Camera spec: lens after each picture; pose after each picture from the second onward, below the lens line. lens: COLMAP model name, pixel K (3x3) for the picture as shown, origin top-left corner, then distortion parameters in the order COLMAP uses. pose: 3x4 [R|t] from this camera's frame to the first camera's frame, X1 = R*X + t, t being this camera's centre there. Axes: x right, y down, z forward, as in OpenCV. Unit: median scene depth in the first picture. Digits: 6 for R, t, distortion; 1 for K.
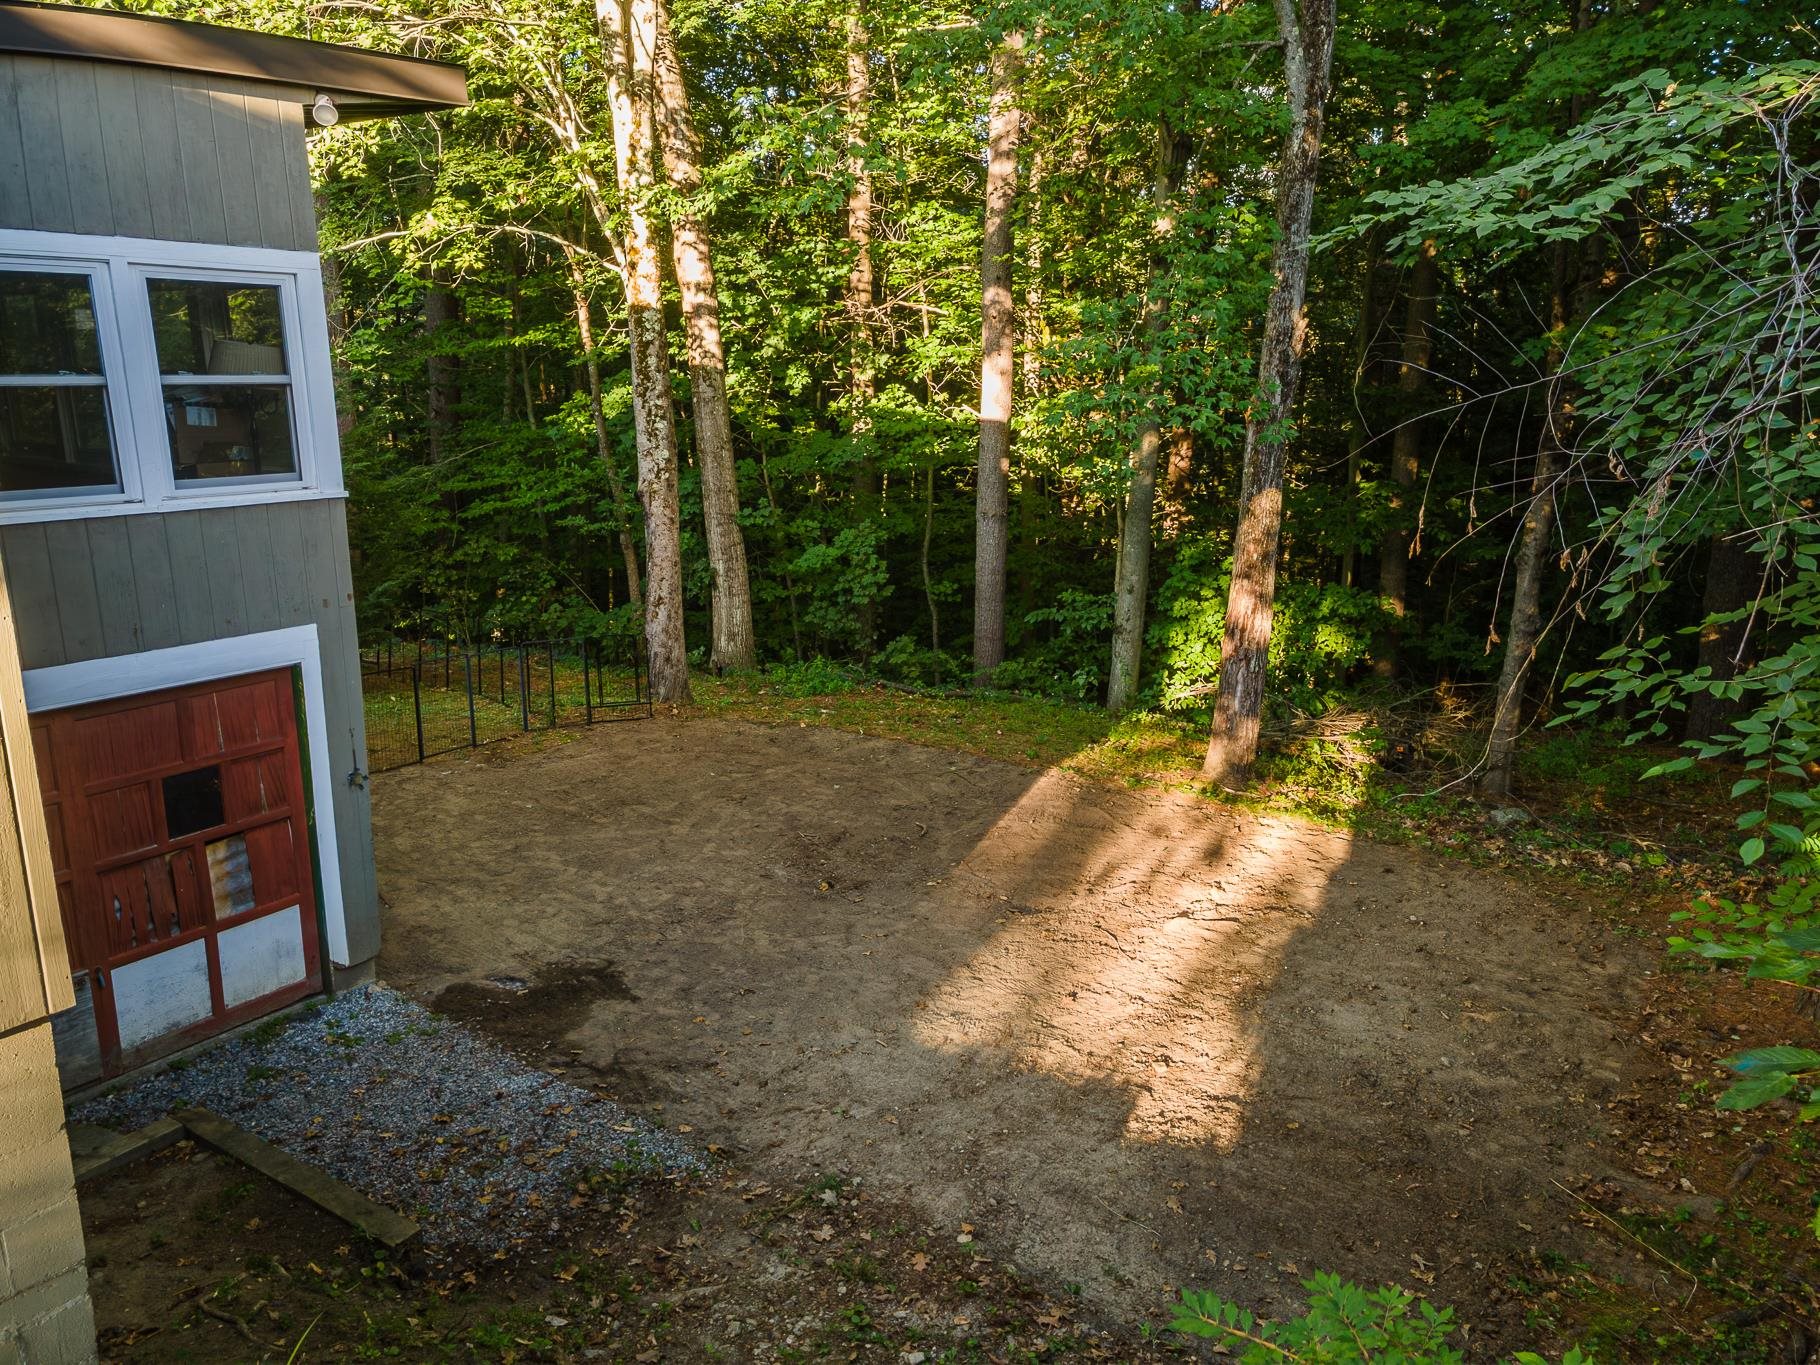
lens RADIAL K [[1277.2, 0, 910.0], [0, 1277.2, 682.5], [0, 0, 1]] dist [0.000914, 0.001452]
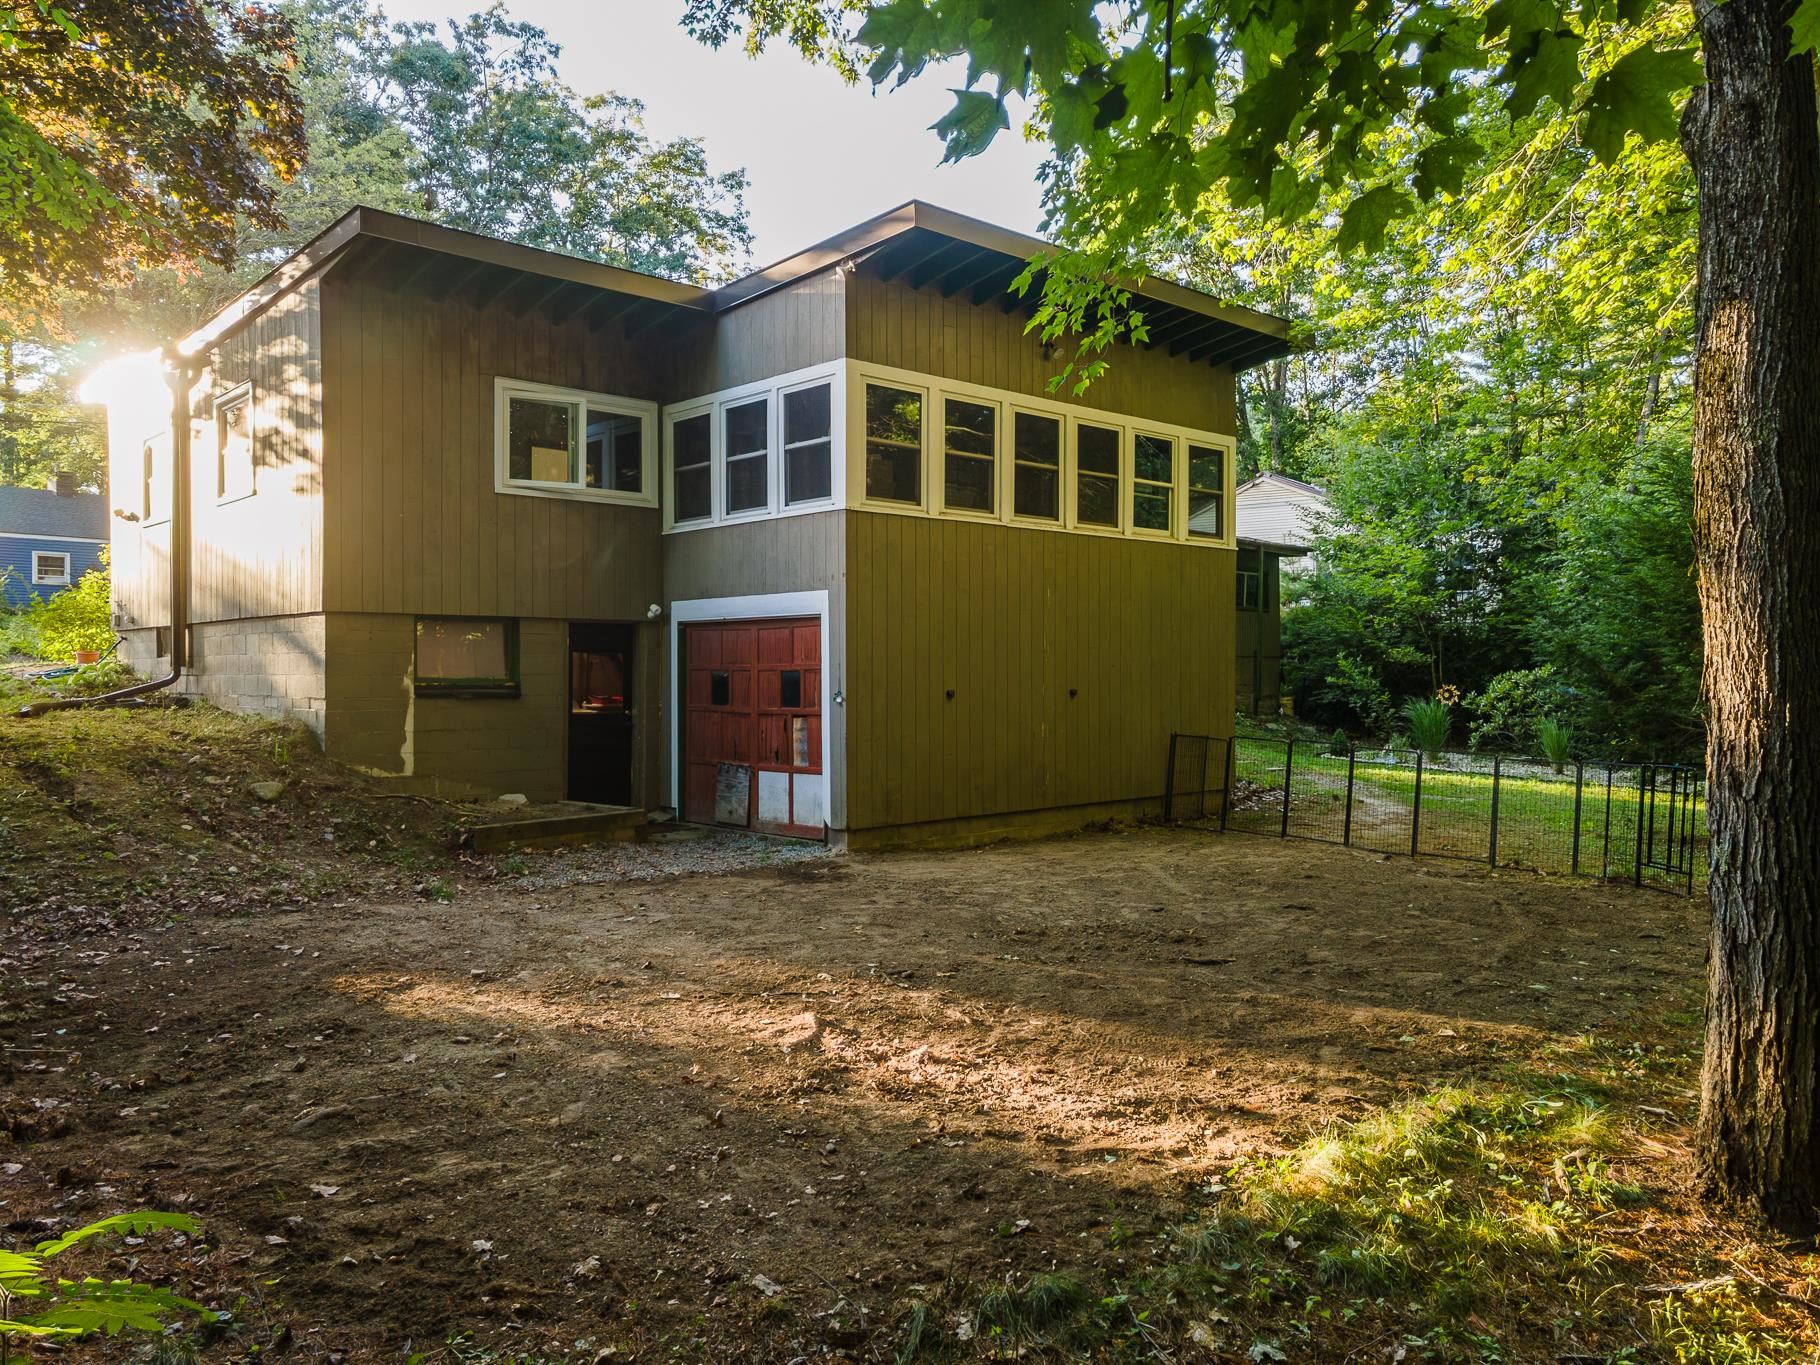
lens RADIAL K [[1309.6, 0, 904.6], [0, 1309.6, 677.5], [0, 0, 1]] dist [0.046941, -0.000500]
pose [[-0.186873, 0.002930, -0.982380, 1.059336], [-0.235403, 0.970728, 0.047675, -0.039186], [0.953763, 0.240165, -0.180713, 1.355455]]
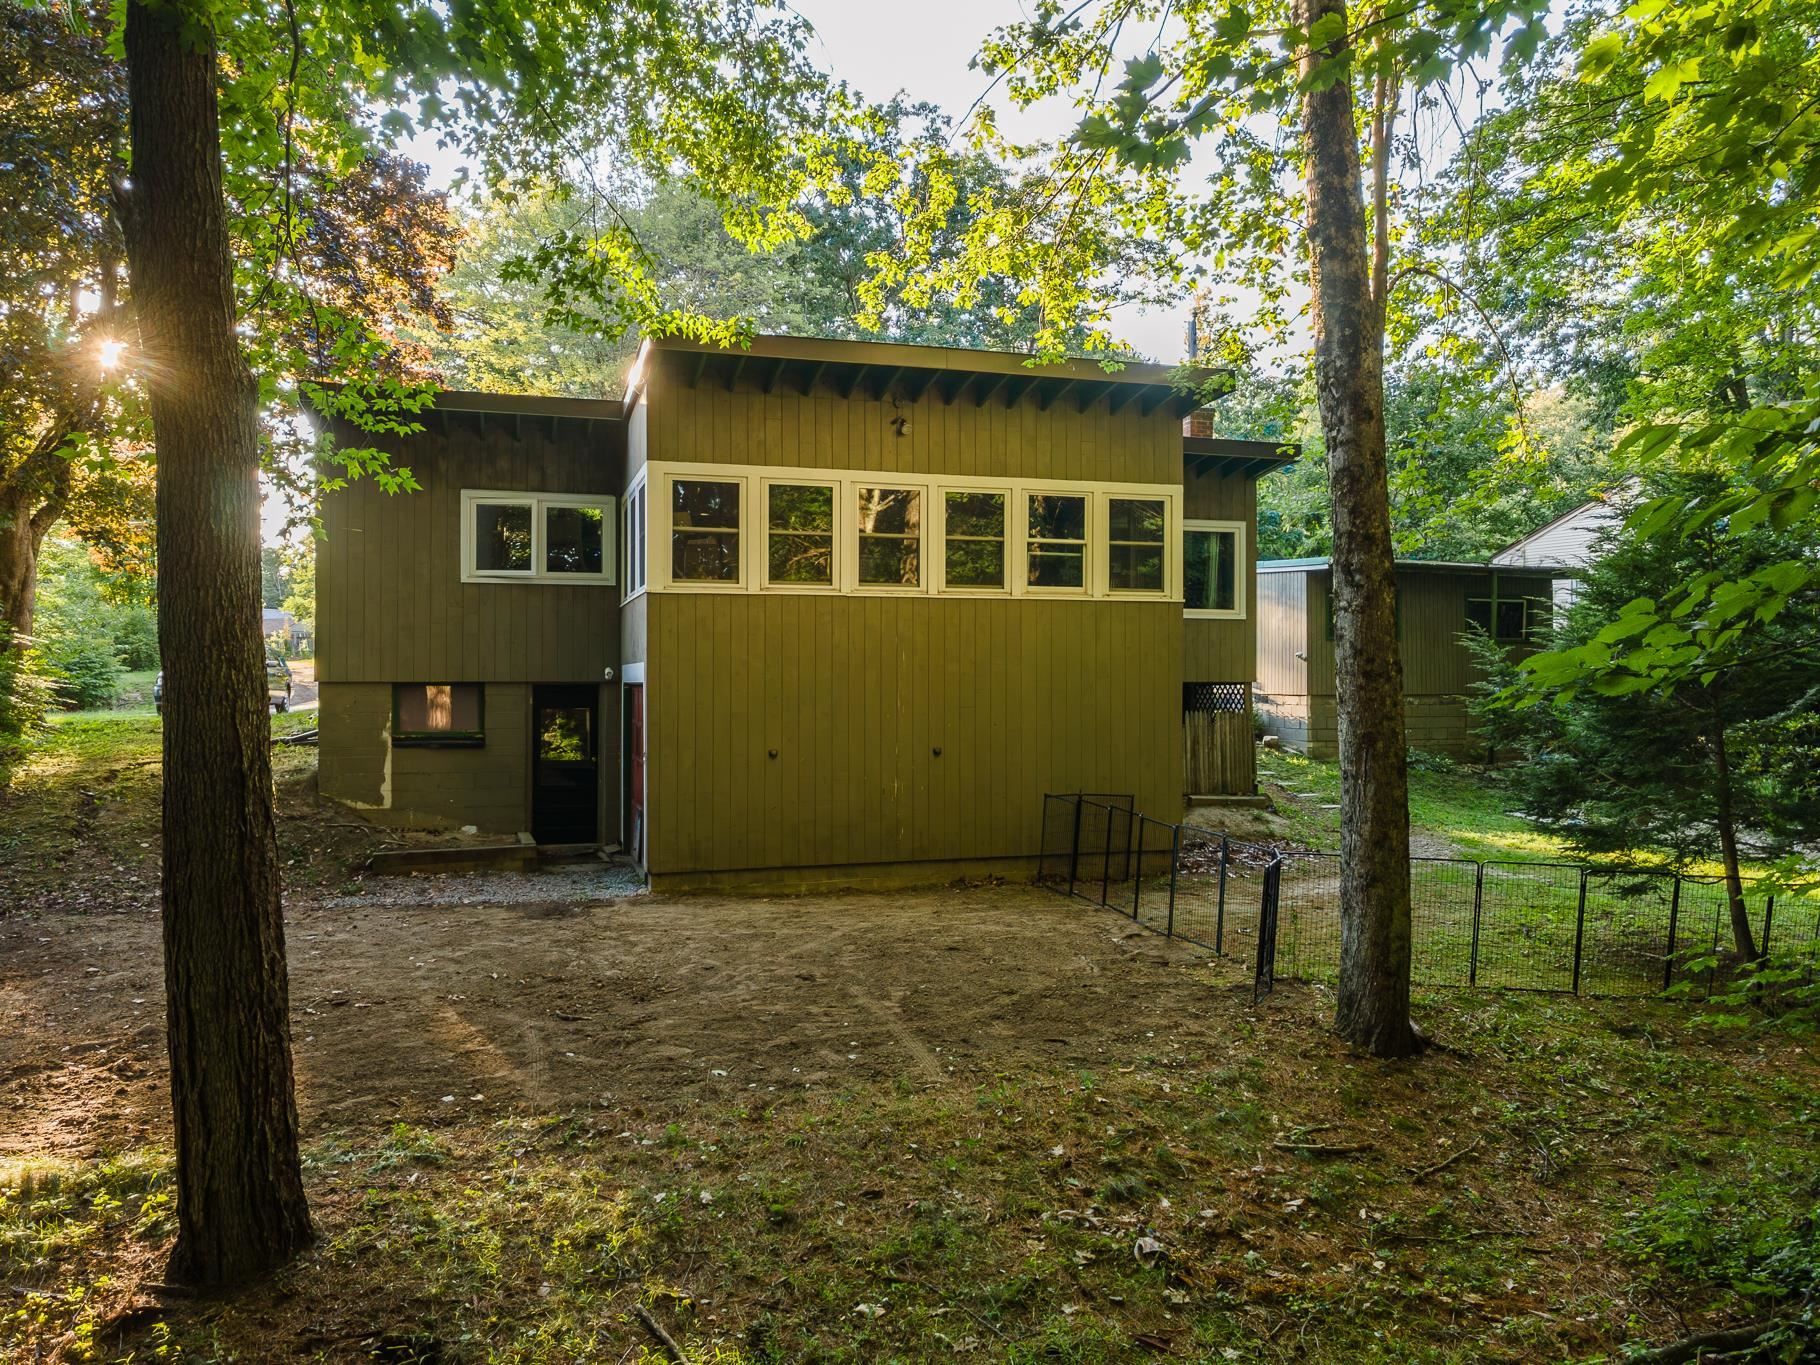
lens RADIAL K [[1309.6, 0, 904.6], [0, 1309.6, 677.5], [0, 0, 1]] dist [0.046941, -0.000500]
pose [[-0.591801, -0.003039, -0.806079, 0.779528], [-0.194172, 0.971085, 0.138895, -0.340943], [0.782349, 0.238716, -0.575279, 2.272285]]
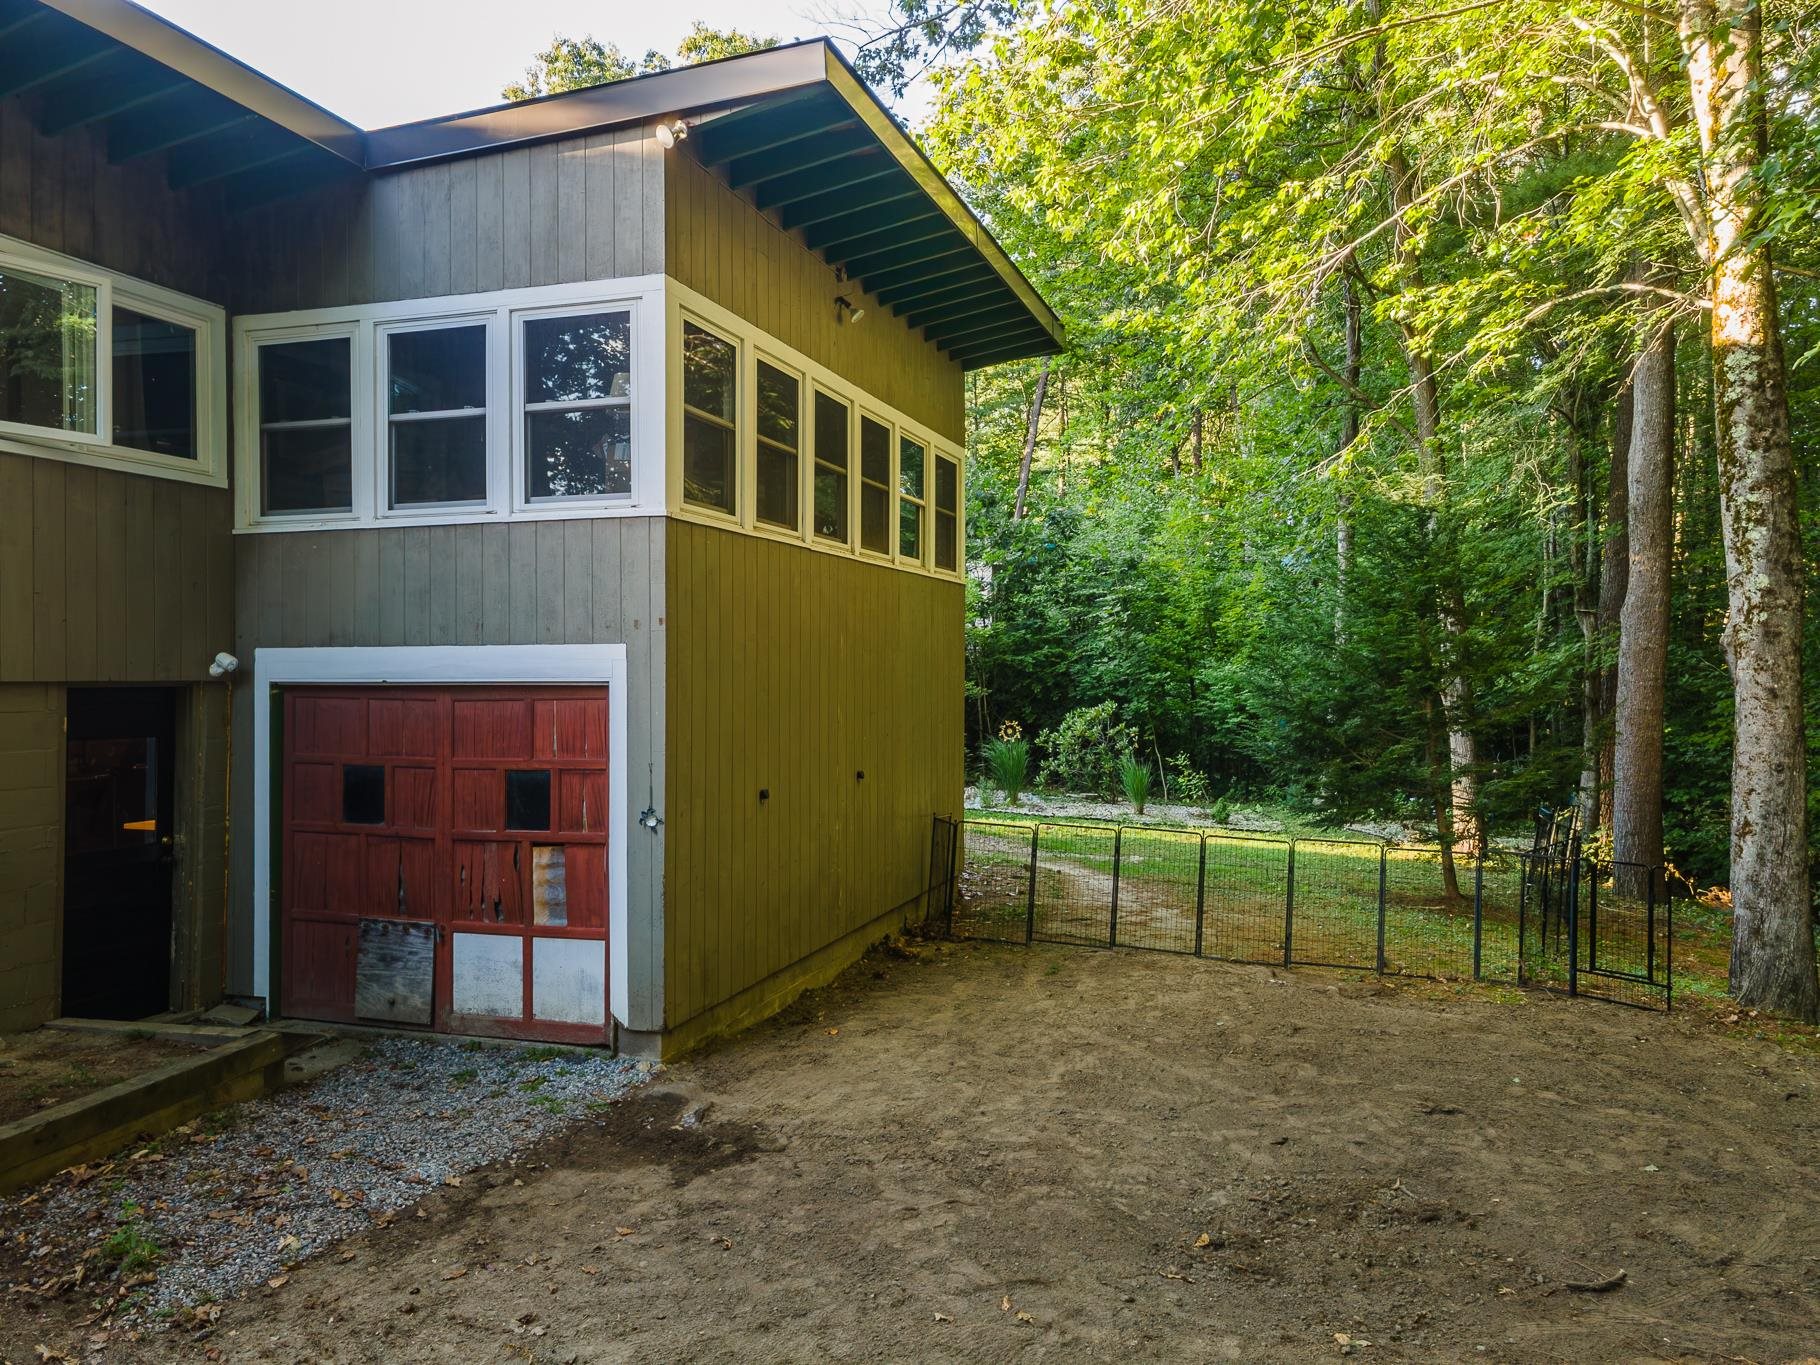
lens RADIAL K [[1313.6, 0, 910.1], [0, 1313.6, 675.9], [0, 0, 1]] dist [0.016699, 0.041271]
pose [[0.312864, -0.001427, -0.949797, 0.532989], [-0.226163, 0.971124, -0.075957, 0.004235], [0.922478, 0.238573, 0.303507, 0.868783]]
